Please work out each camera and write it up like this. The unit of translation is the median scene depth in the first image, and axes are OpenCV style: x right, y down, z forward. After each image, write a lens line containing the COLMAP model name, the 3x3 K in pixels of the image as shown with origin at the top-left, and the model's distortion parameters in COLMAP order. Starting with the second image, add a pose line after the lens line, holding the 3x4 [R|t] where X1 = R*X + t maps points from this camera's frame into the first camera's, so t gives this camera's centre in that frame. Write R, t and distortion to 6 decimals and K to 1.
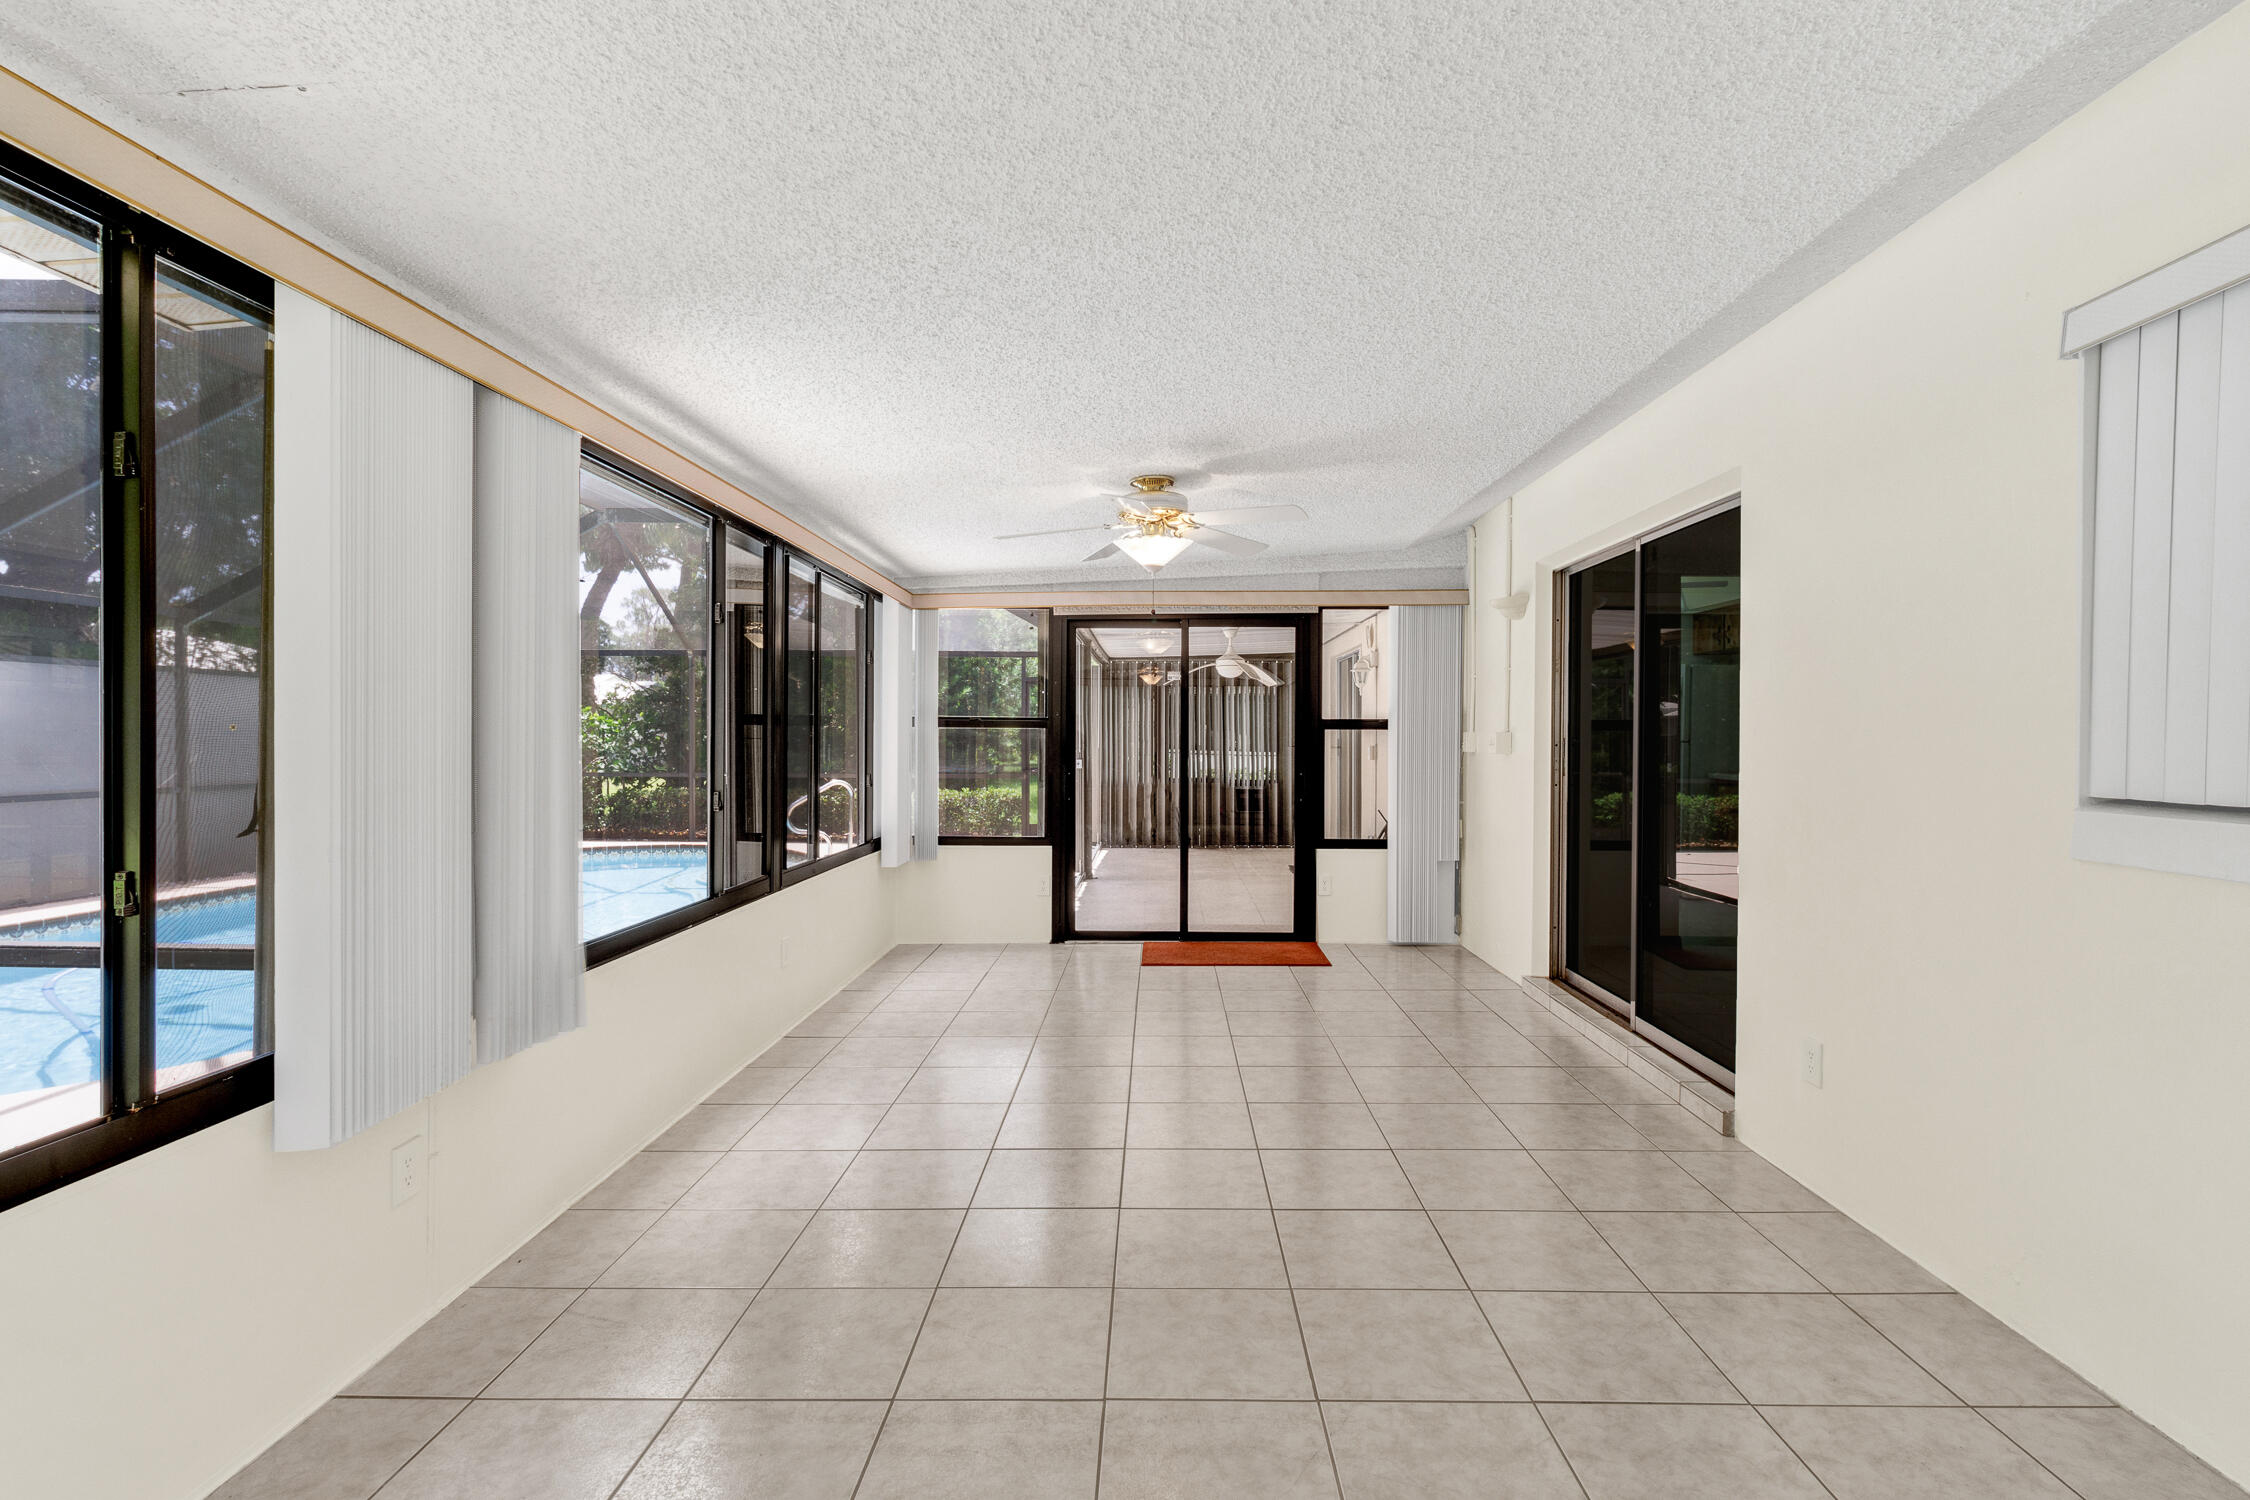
lens RADIAL K [[1066.6, 0, 1134.3], [0, 1066.6, 747.1], [0, 0, 1]] dist [0.002226, 0.001212]
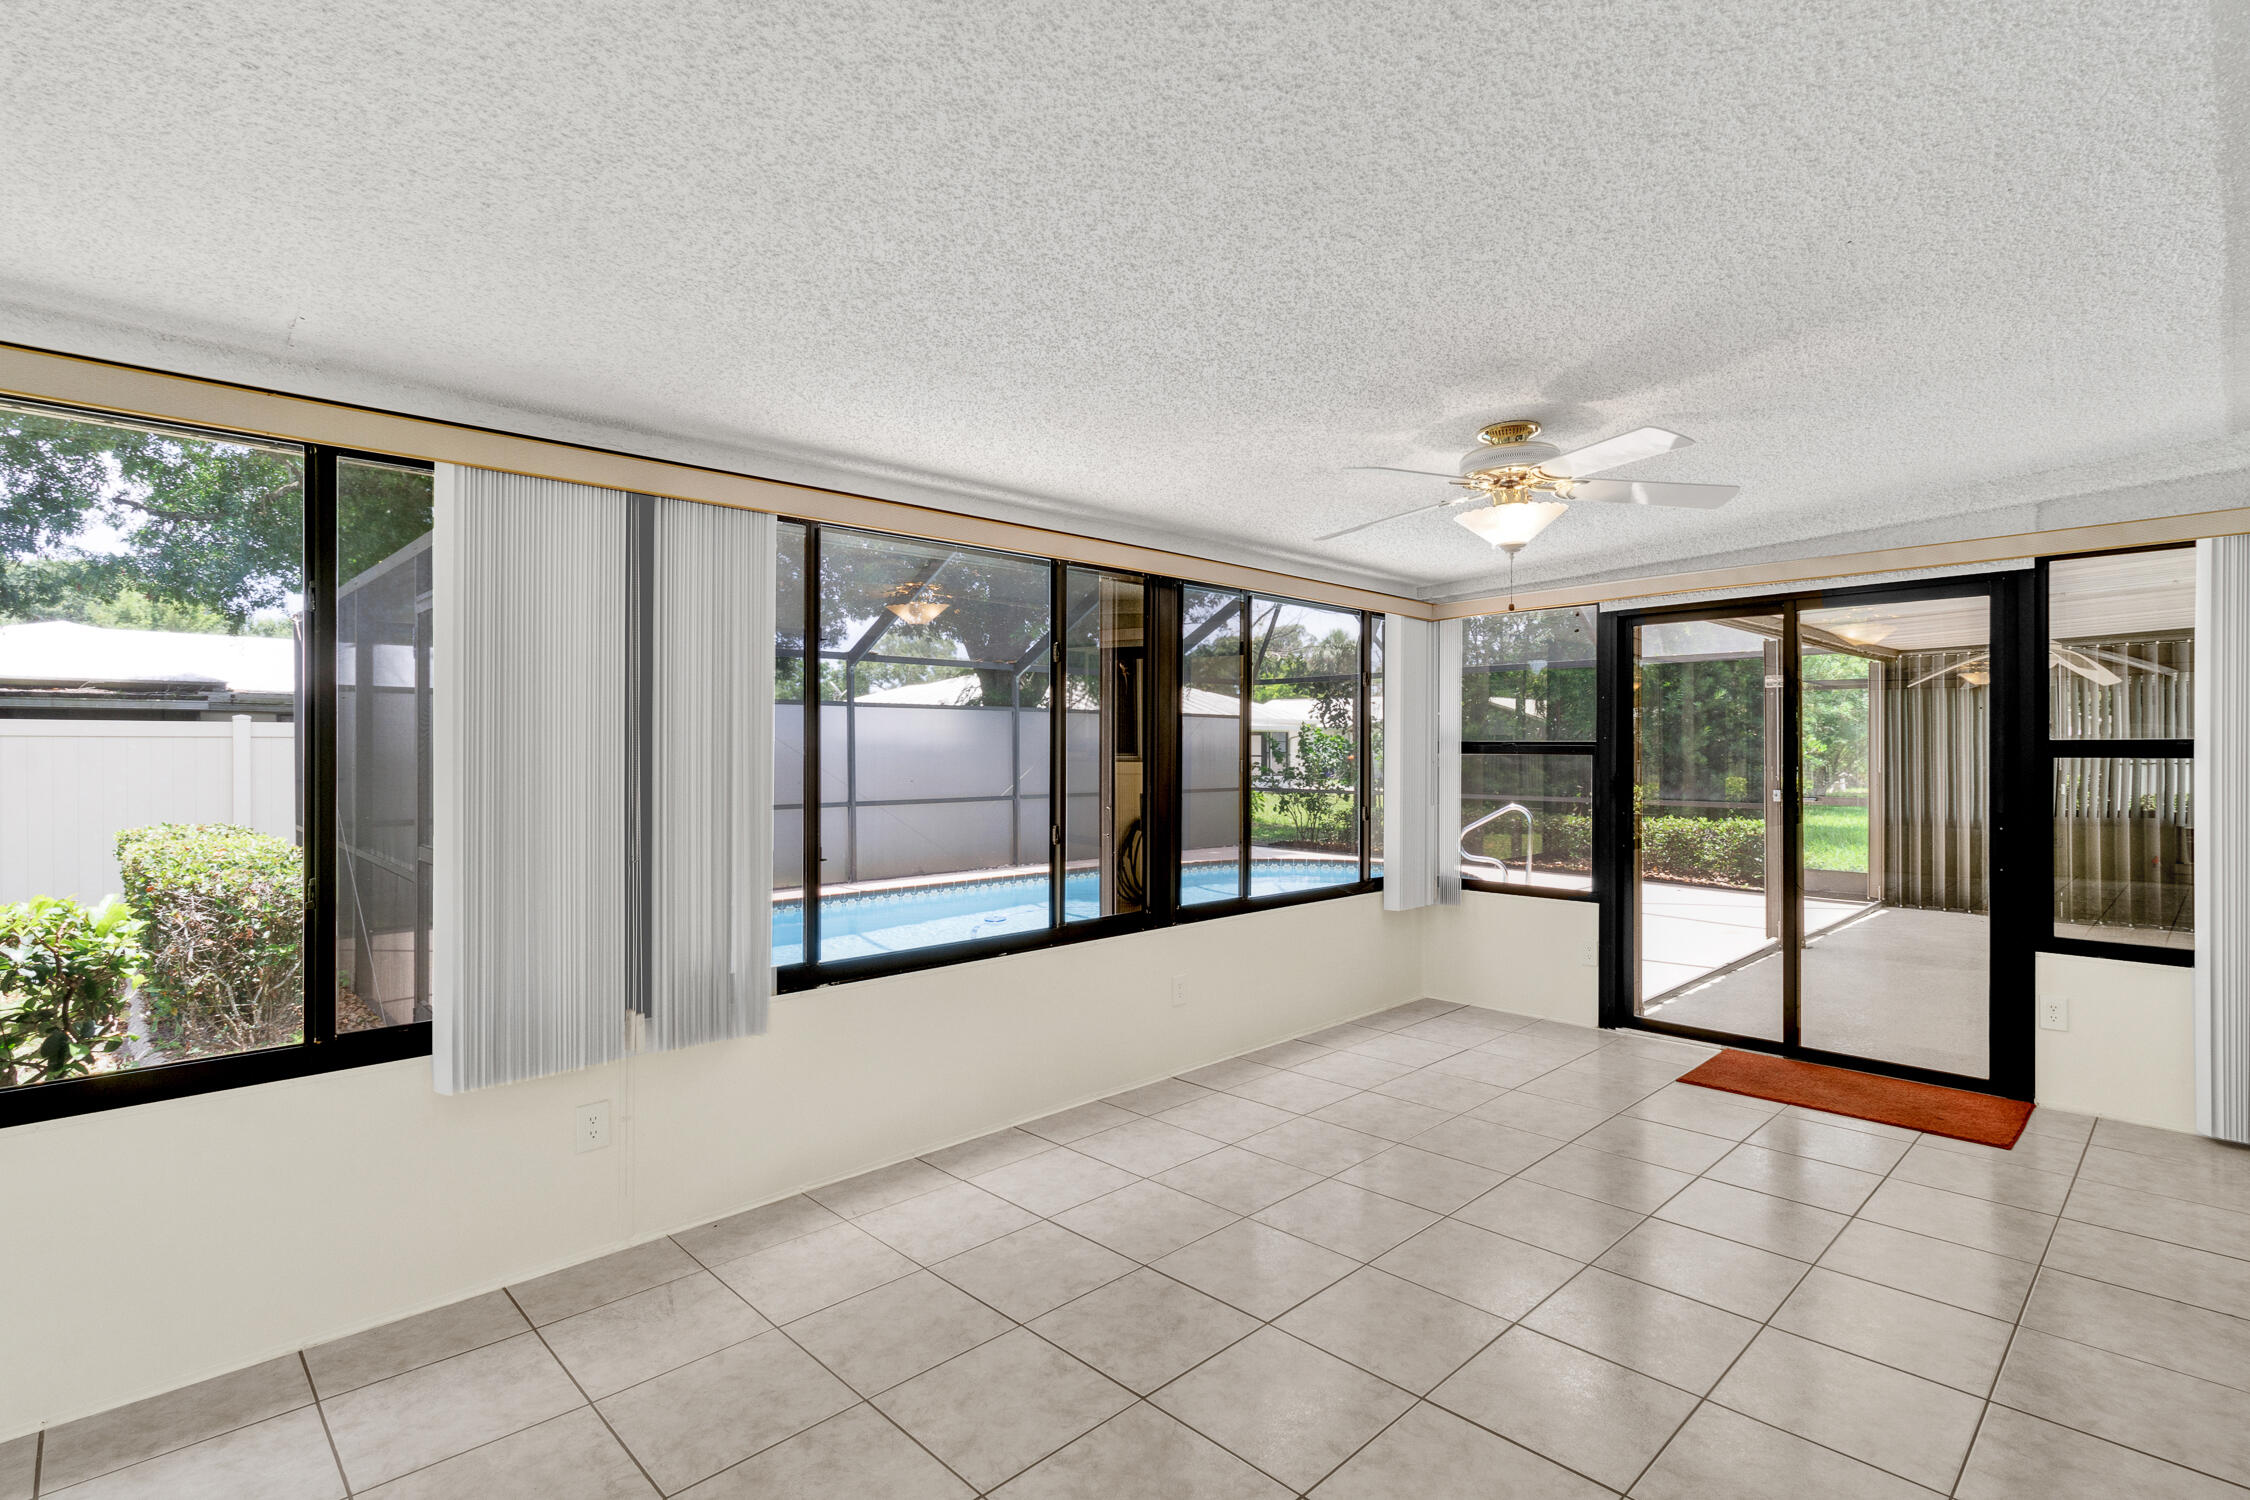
lens RADIAL K [[1066.6, 0, 1137.7], [0, 1066.6, 754.3], [0, 0, 1]] dist [0.002226, 0.001212]
pose [[0.711461, -0.000091, -0.702726, 0.242995], [-0.003552, 0.999987, -0.003726, -0.014906], [0.702717, 0.005147, 0.711451, 0.204199]]
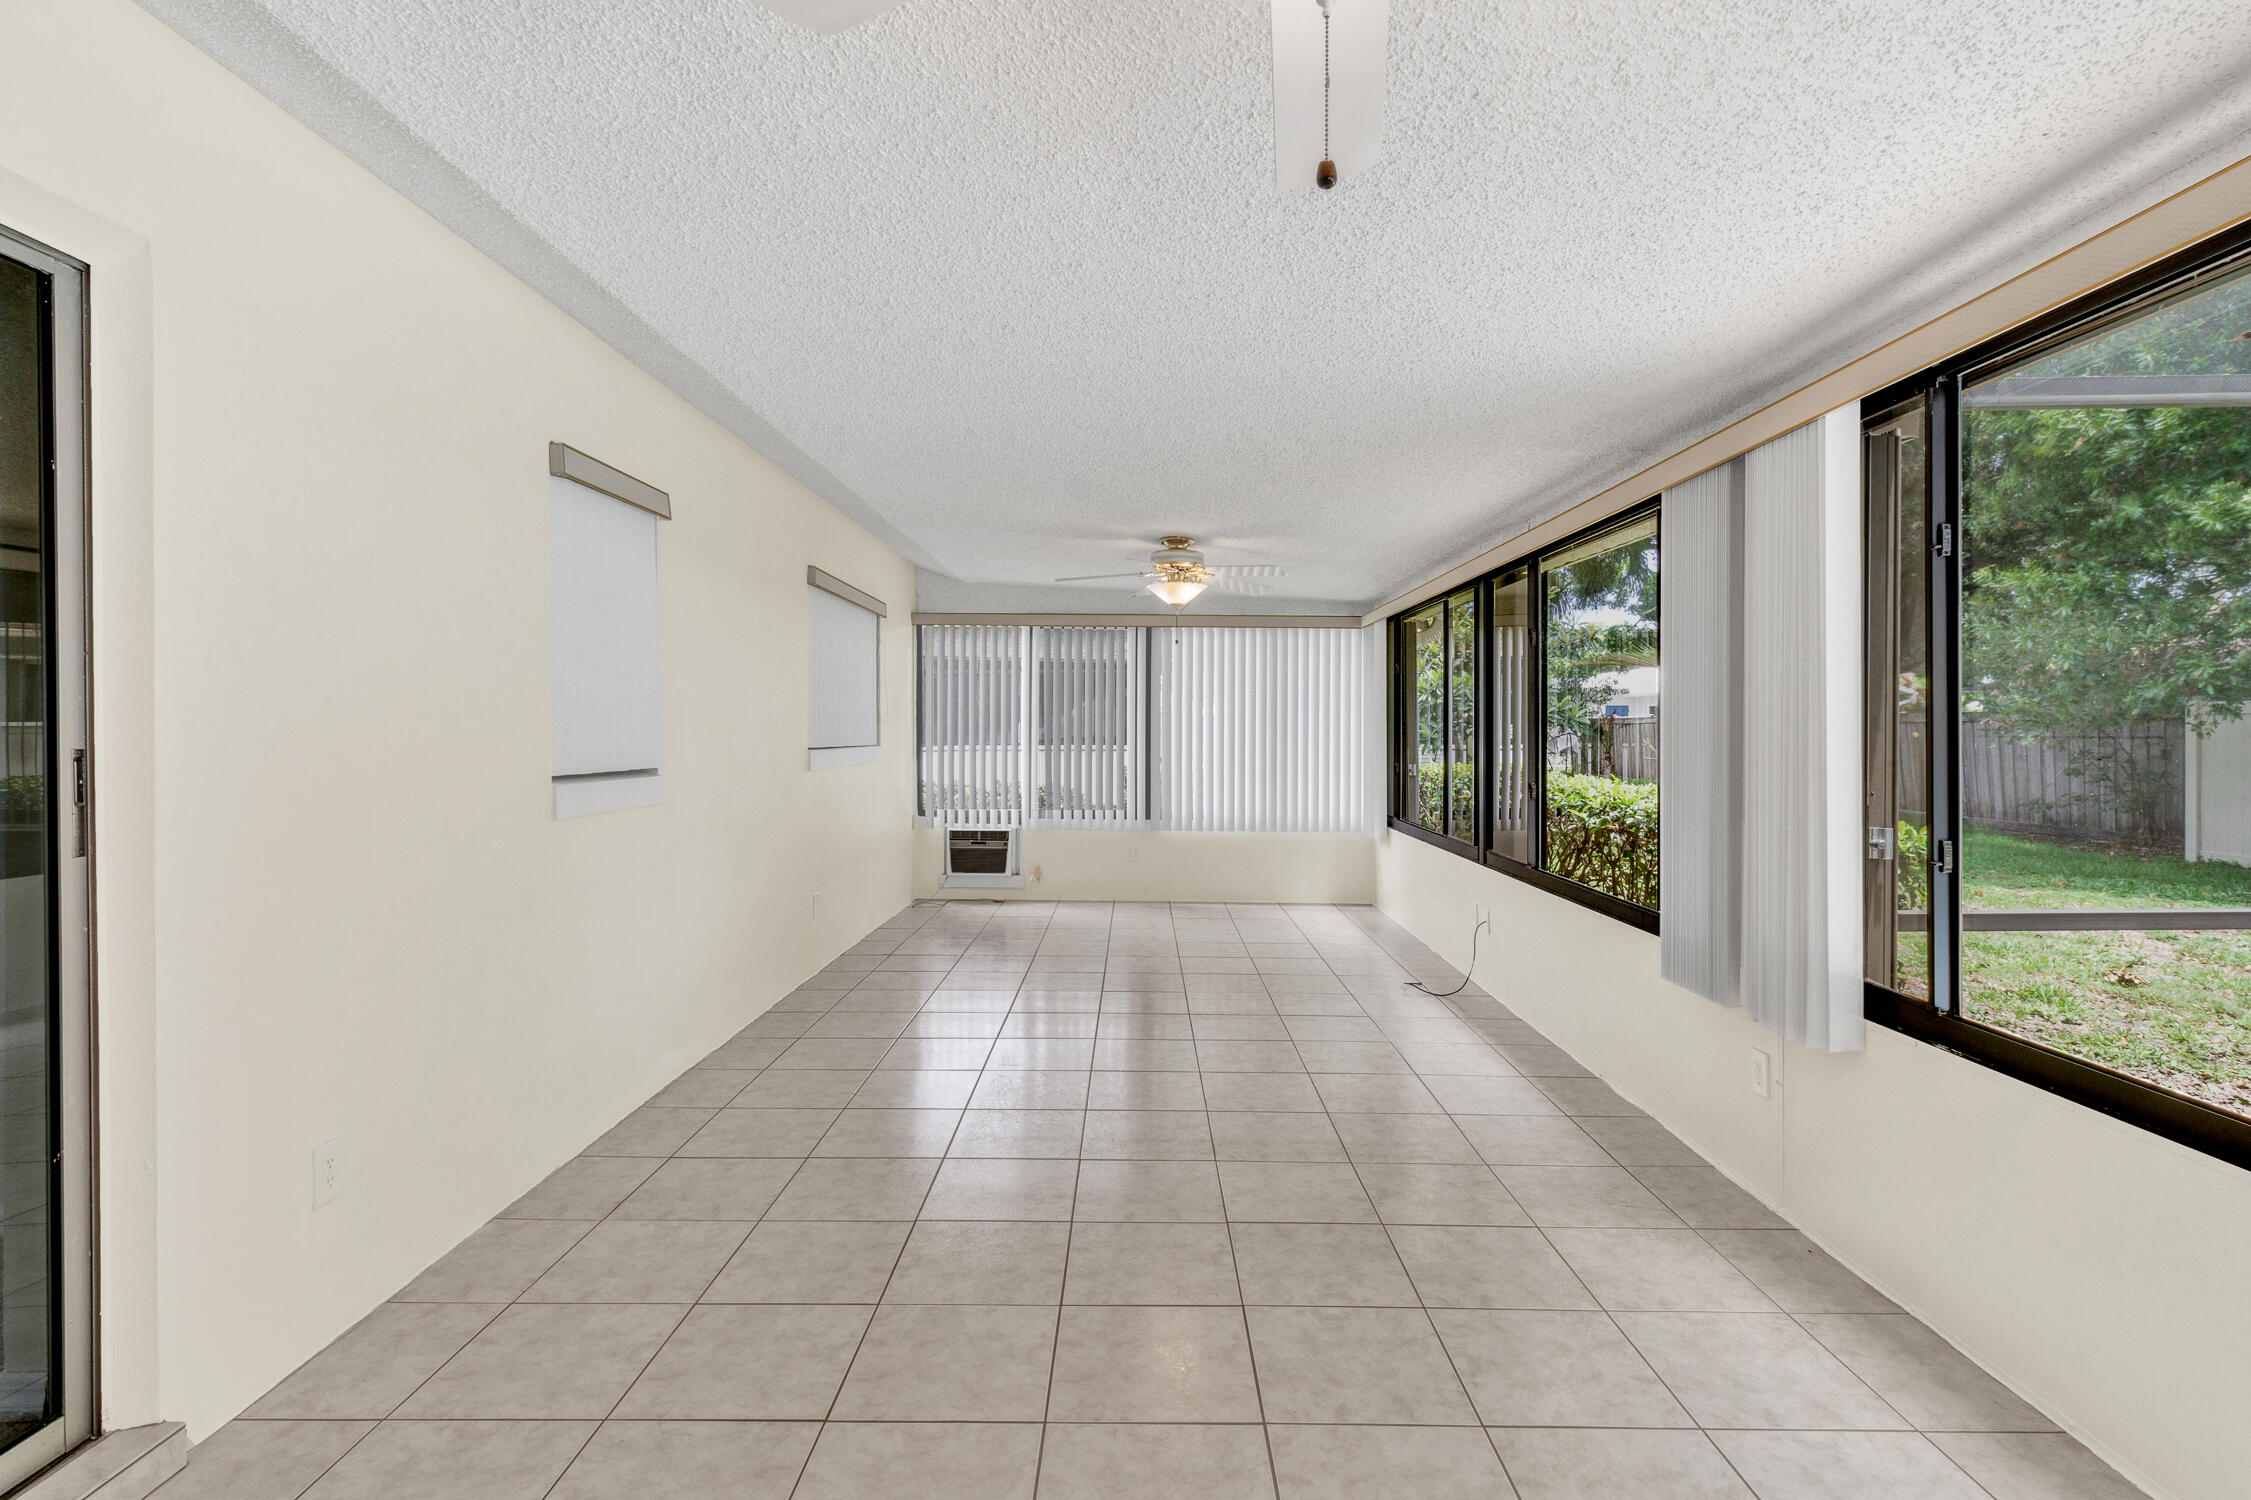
lens RADIAL K [[1067.1, 0, 1130.8], [0, 1067.1, 734.4], [0, 0, 1]] dist [0.002226, 0.001212]
pose [[-0.999854, -0.002006, -0.016961, 0.041153], [-0.002309, 0.999838, 0.017827, -0.014436], [0.016922, 0.017864, -0.999697, 0.841928]]
